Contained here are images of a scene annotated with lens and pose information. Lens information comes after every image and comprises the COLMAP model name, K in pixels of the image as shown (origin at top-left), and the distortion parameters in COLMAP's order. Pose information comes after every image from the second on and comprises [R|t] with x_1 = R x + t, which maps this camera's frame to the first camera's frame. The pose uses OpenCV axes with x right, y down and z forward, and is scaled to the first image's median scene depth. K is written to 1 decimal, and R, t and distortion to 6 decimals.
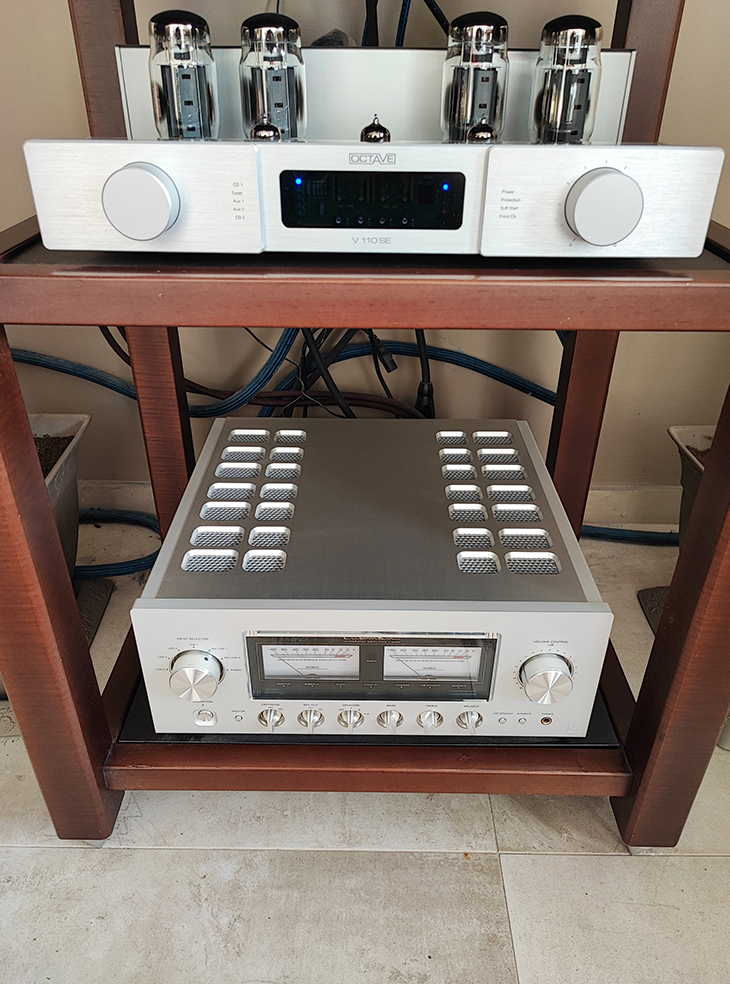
lens RADIAL K [[741.6, 0, 369.5], [0, 741.6, 512.2], [0, 0, 1]] dist [-0.000669, -0.006123]
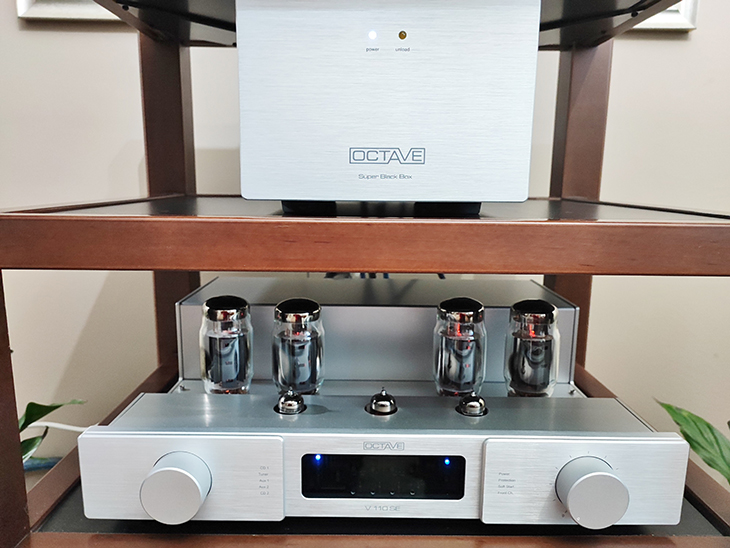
lens RADIAL K [[546.2, 0, 361.5], [0, 546.2, 274.9], [0, 0, 1]] dist [0.006738, 0.002261]
pose [[0.999937, 0.001340, 0.011153, -0.037862], [0.002916, 0.927869, -0.372896, -0.383180], [-0.010848, 0.372905, 0.927806, 0.111546]]
